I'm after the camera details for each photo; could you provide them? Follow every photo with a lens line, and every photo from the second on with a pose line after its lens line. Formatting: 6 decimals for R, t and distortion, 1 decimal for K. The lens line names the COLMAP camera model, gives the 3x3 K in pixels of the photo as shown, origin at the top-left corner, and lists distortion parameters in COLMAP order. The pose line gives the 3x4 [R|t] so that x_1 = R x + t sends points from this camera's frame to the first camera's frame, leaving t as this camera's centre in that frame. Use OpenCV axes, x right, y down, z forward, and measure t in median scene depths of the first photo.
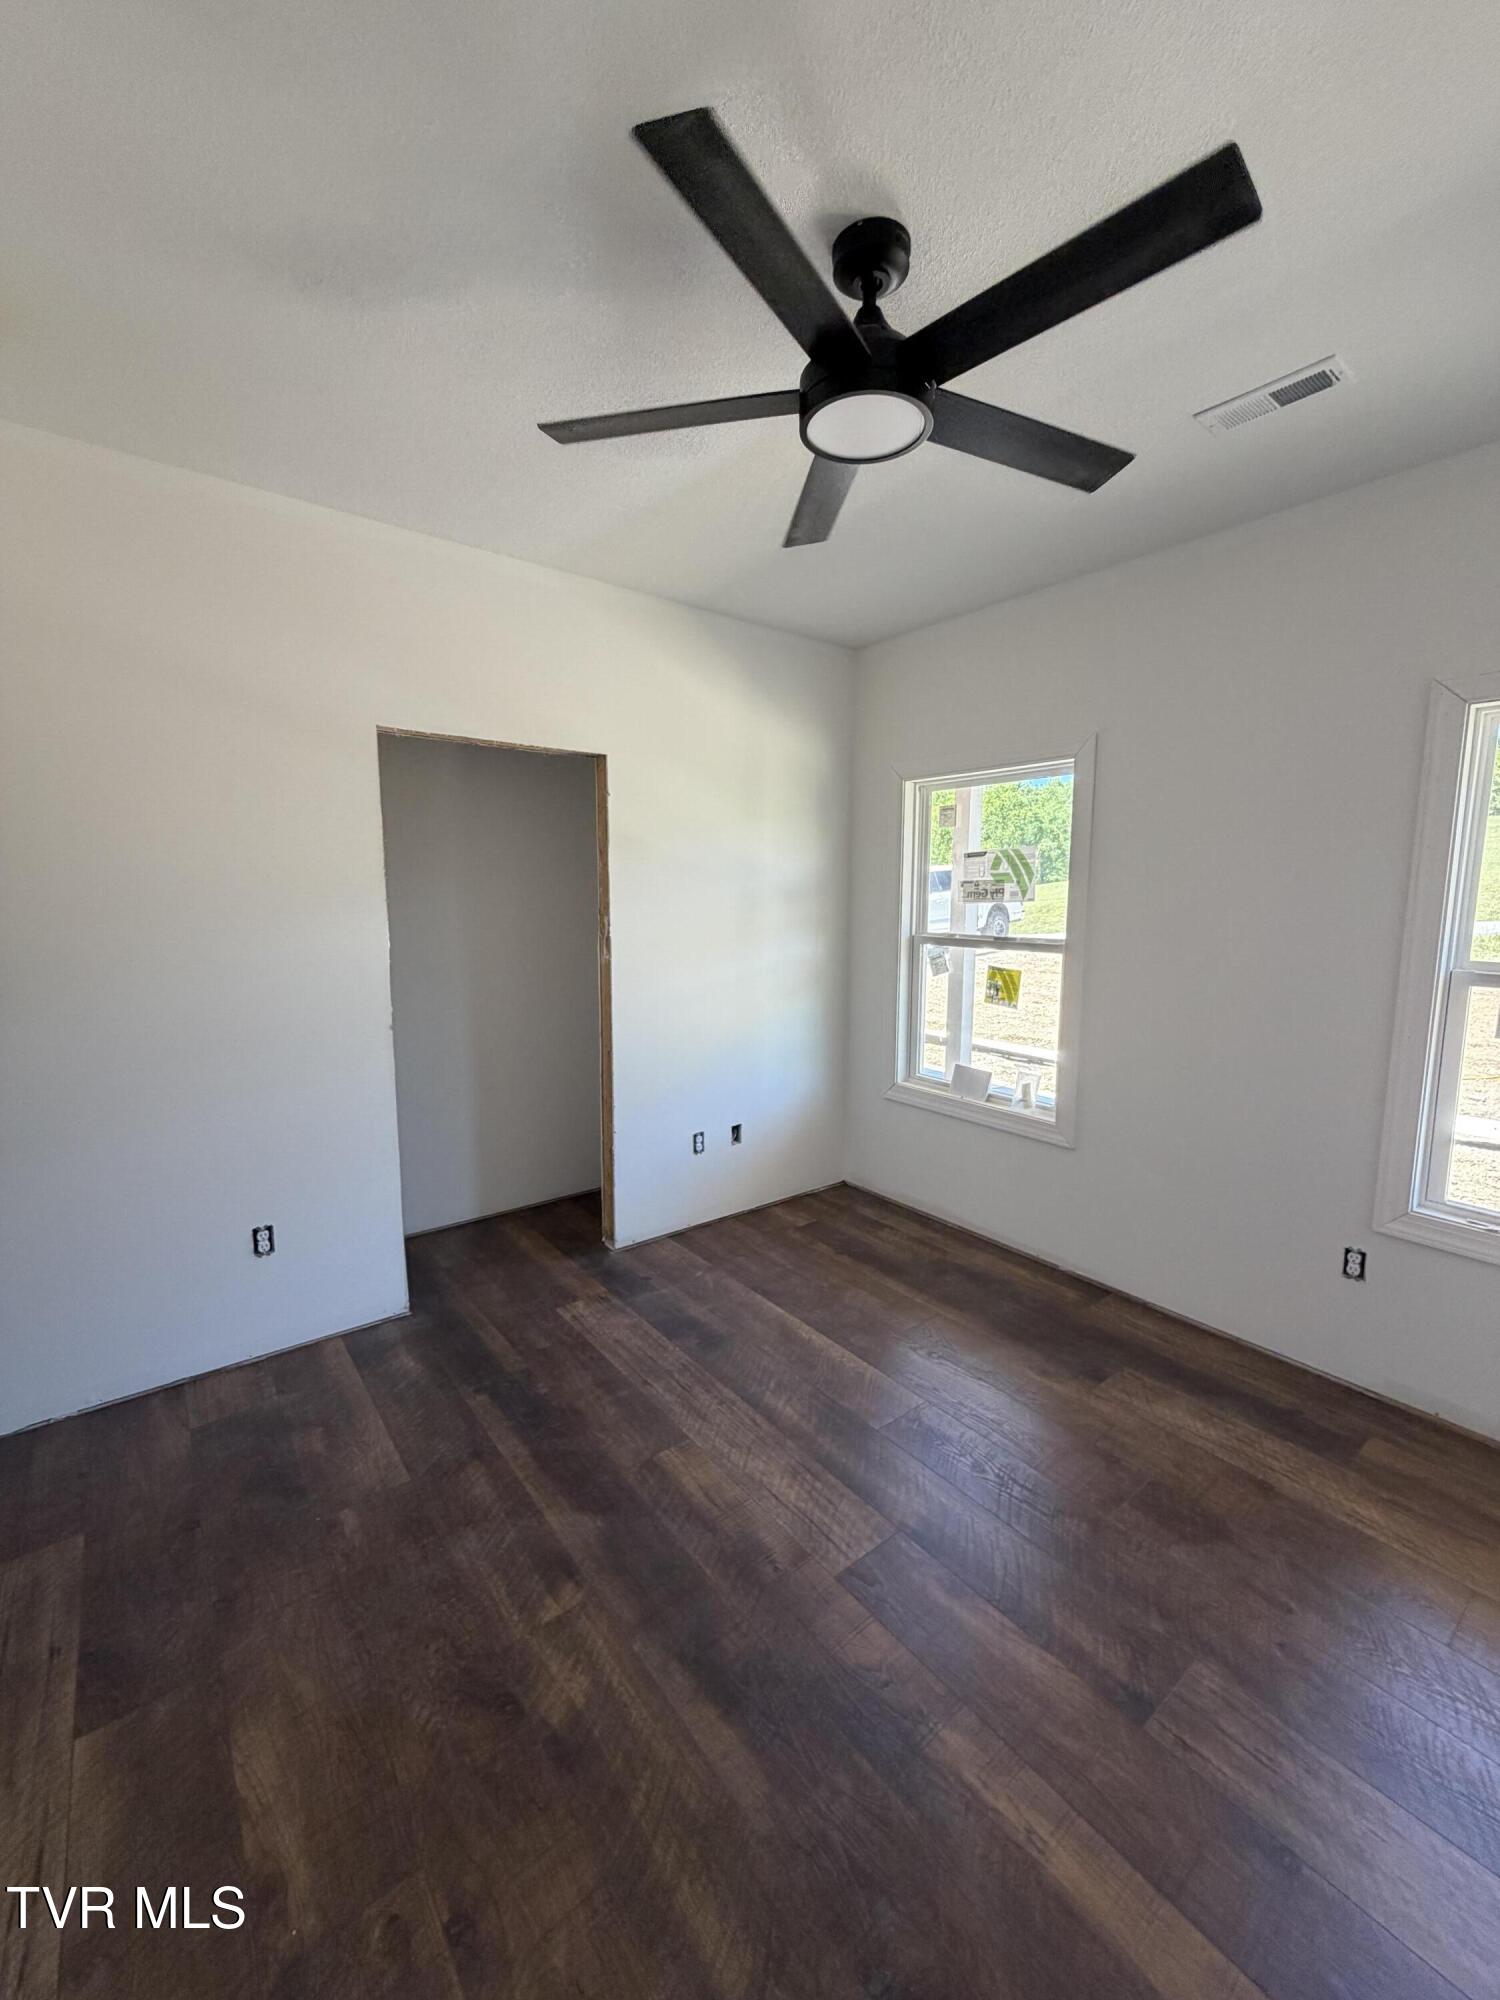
lens RADIAL K [[796.2, 0, 750.0], [0, 796.2, 1000.0], [0, 0, 1]] dist [-0.000931, -0.000279]
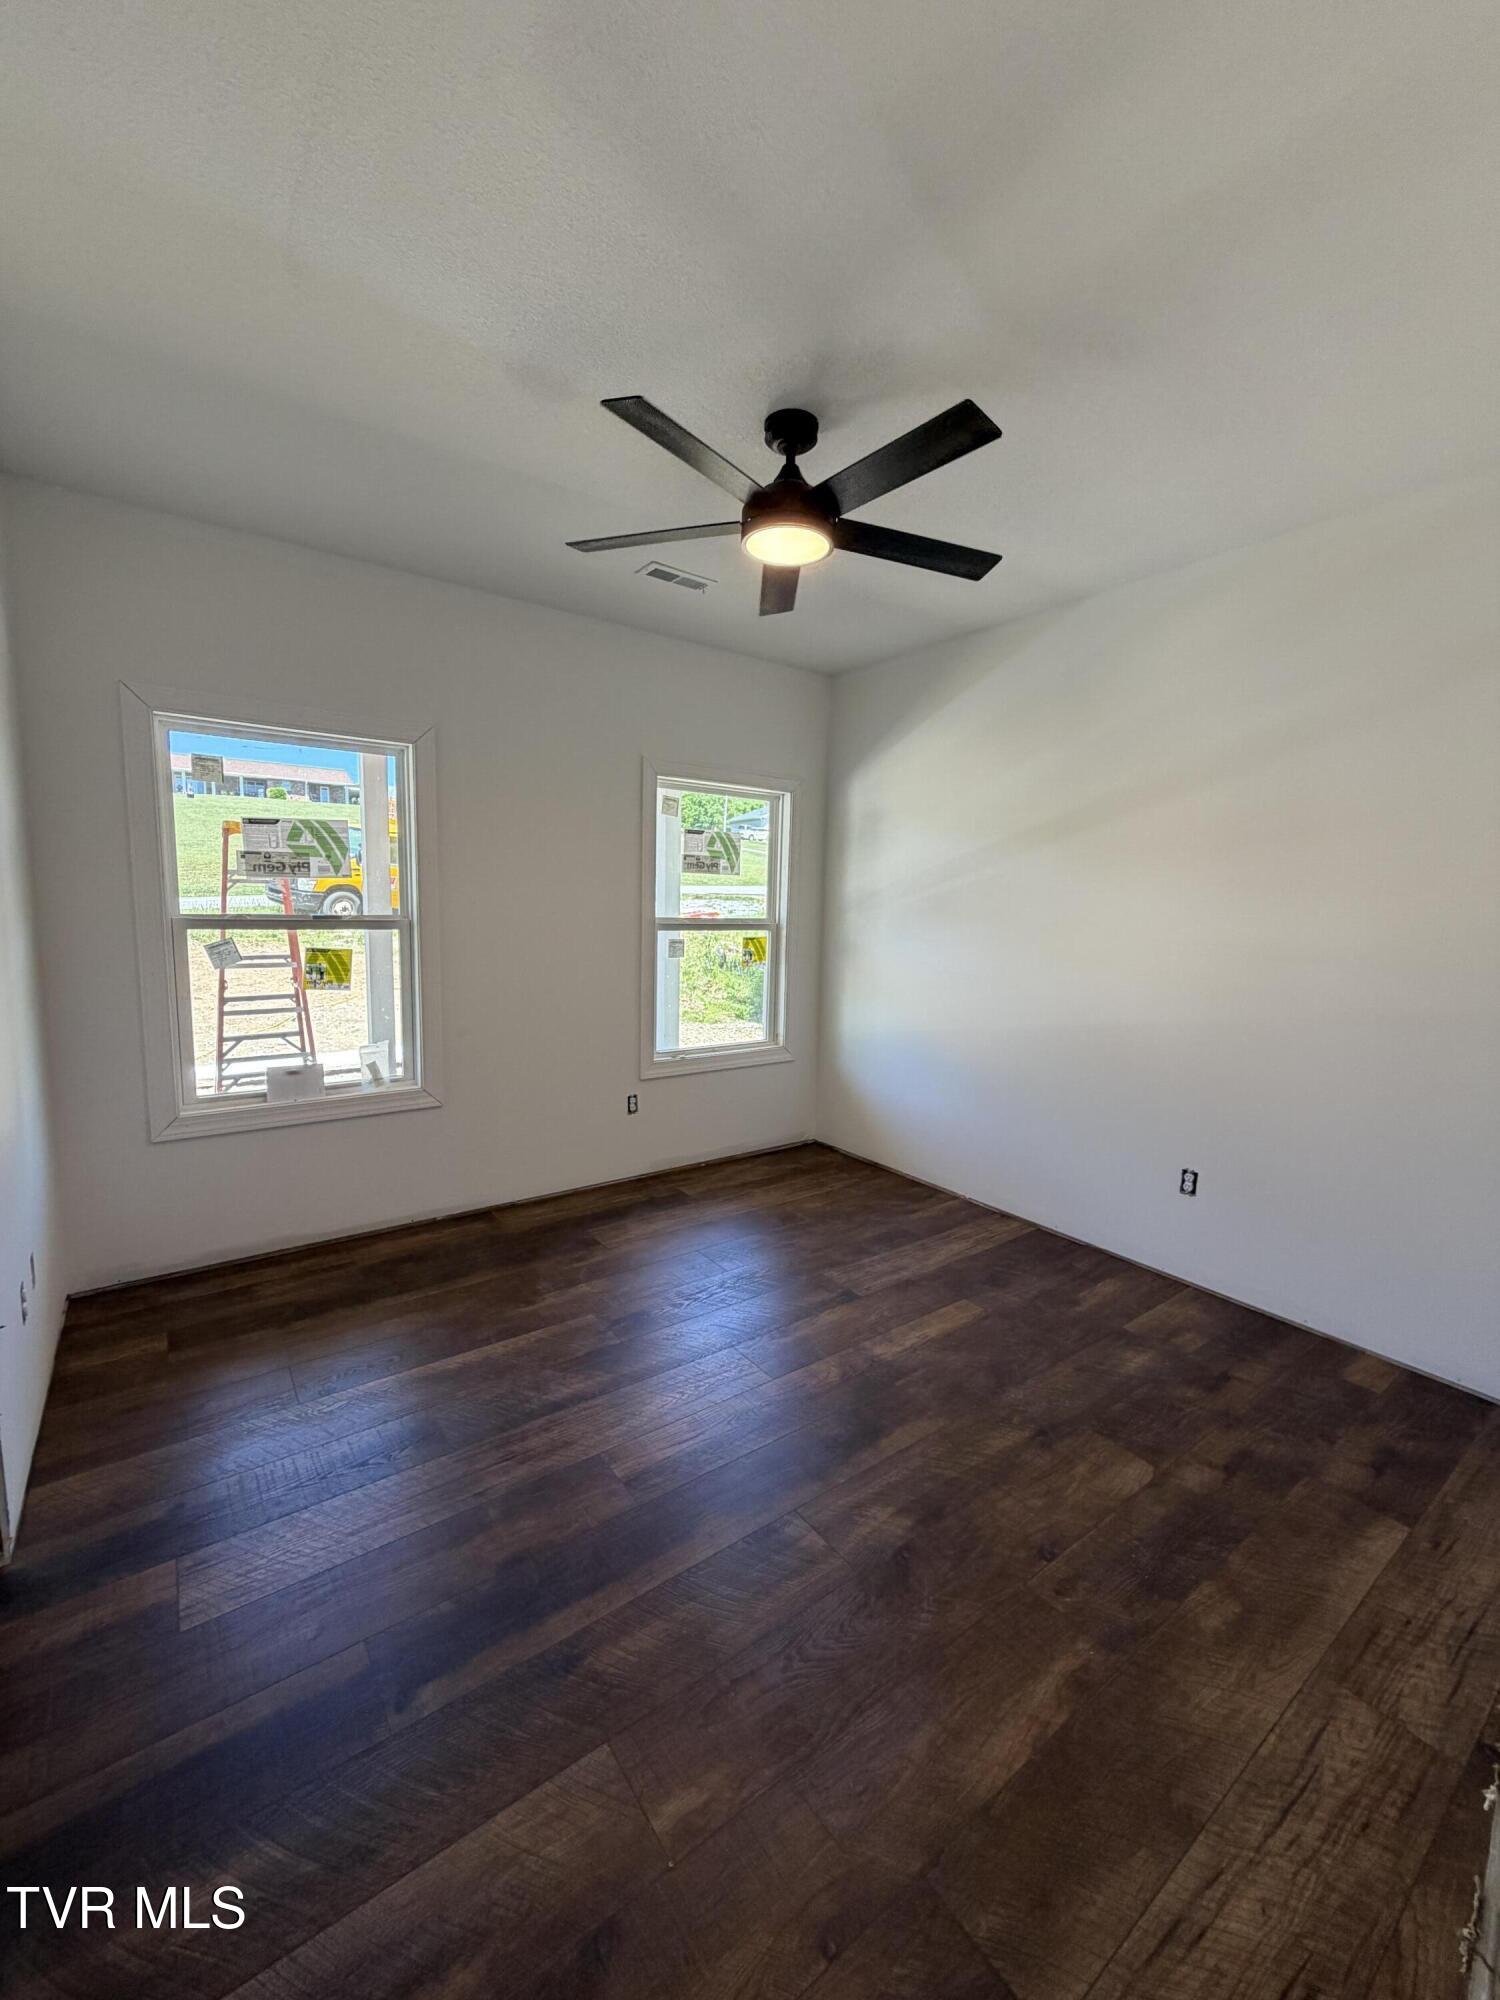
lens RADIAL K [[796.2, 0, 750.0], [0, 796.2, 1000.0], [0, 0, 1]] dist [-0.000931, -0.000279]
pose [[0.030749, -0.131705, 0.990812, -0.652392], [0.107134, 0.986004, 0.127741, -0.051308], [-0.993769, 0.102222, 0.044429, 0.515293]]
